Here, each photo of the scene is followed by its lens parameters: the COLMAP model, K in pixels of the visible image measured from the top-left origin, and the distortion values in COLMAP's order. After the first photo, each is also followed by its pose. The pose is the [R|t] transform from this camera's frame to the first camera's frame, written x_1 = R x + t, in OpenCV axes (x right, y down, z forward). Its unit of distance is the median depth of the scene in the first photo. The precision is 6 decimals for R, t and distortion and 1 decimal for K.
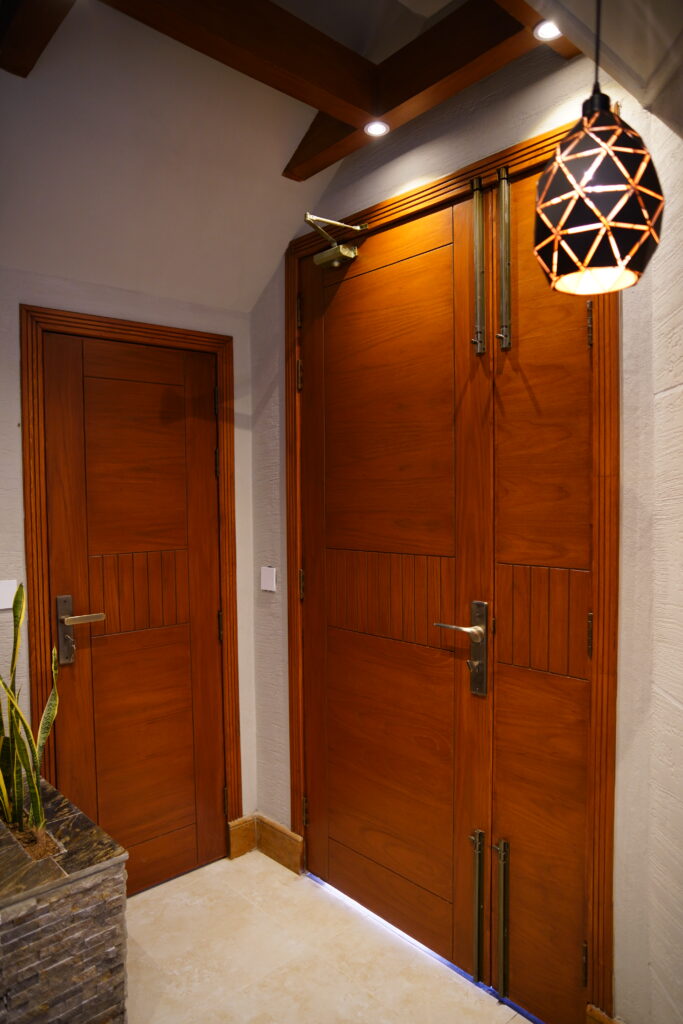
lens RADIAL K [[697.4, 0, 342.9], [0, 697.4, 521.8], [0, 0, 1]] dist [-0.103864, 0.109694]
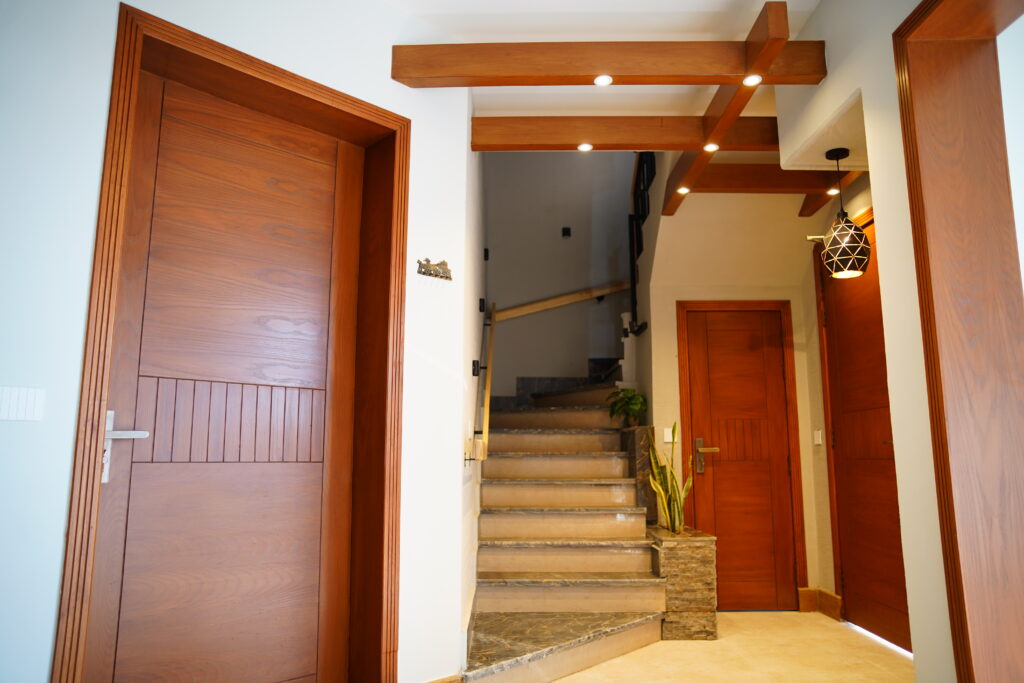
lens RADIAL K [[697.4, 0, 502.1], [0, 697.4, 346.2], [0, 0, 1]] dist [-0.103864, 0.109694]
pose [[0.738294, -0.092964, -0.668042, 0.483854], [-0.032438, 0.984416, -0.172839, 0.185813], [0.673699, 0.149276, 0.723772, -0.793468]]
